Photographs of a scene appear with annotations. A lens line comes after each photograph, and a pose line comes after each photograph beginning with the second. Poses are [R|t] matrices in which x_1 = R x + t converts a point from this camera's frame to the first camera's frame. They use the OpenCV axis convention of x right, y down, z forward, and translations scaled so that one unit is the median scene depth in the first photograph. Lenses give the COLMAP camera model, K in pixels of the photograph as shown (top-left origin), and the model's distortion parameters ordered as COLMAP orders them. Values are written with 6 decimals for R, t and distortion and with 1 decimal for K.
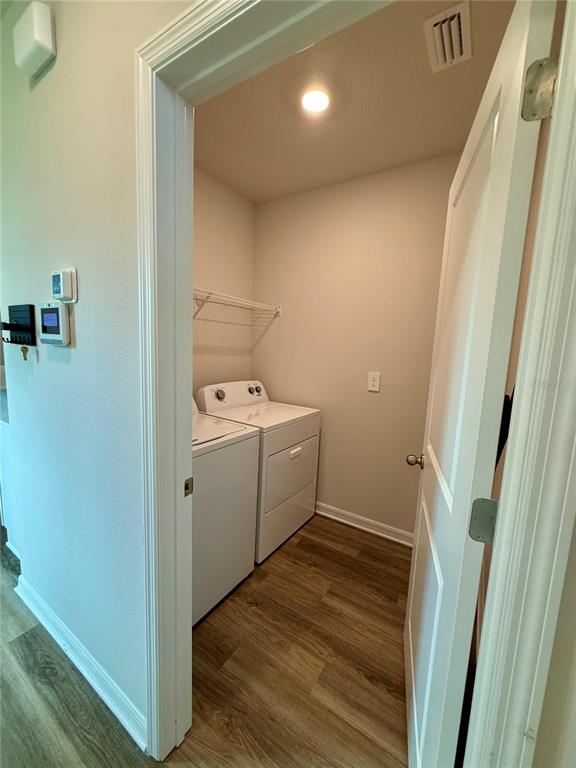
lens RADIAL K [[310.2, 0, 290.4], [0, 310.2, 387.6], [0, 0, 1]] dist [0.001153, 0.000385]
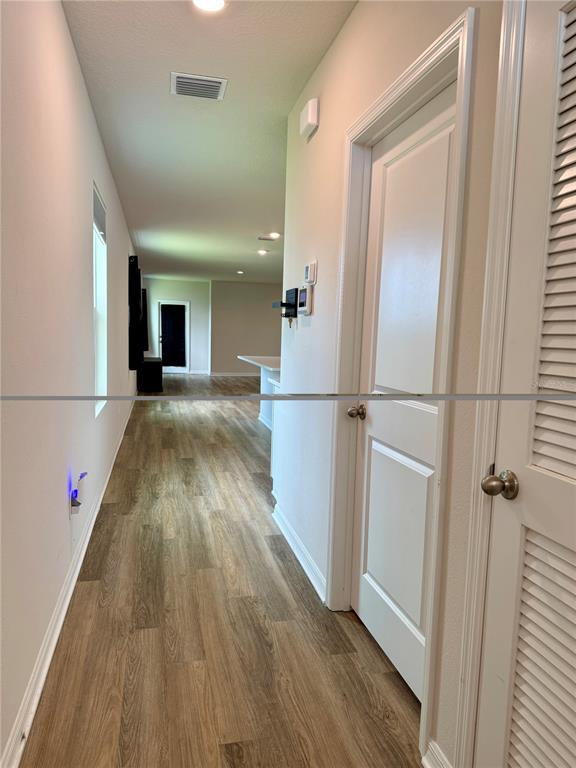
lens RADIAL K [[538.2, 0, 287.9], [0, 538.2, 385.8], [0, 0, 1]] dist [-0.001654, -0.000197]
pose [[0.719850, 0.049566, -0.692358, 0.658571], [-0.088892, 0.995817, -0.021131, 0.178291], [0.688414, 0.076756, 0.721245, -0.582249]]
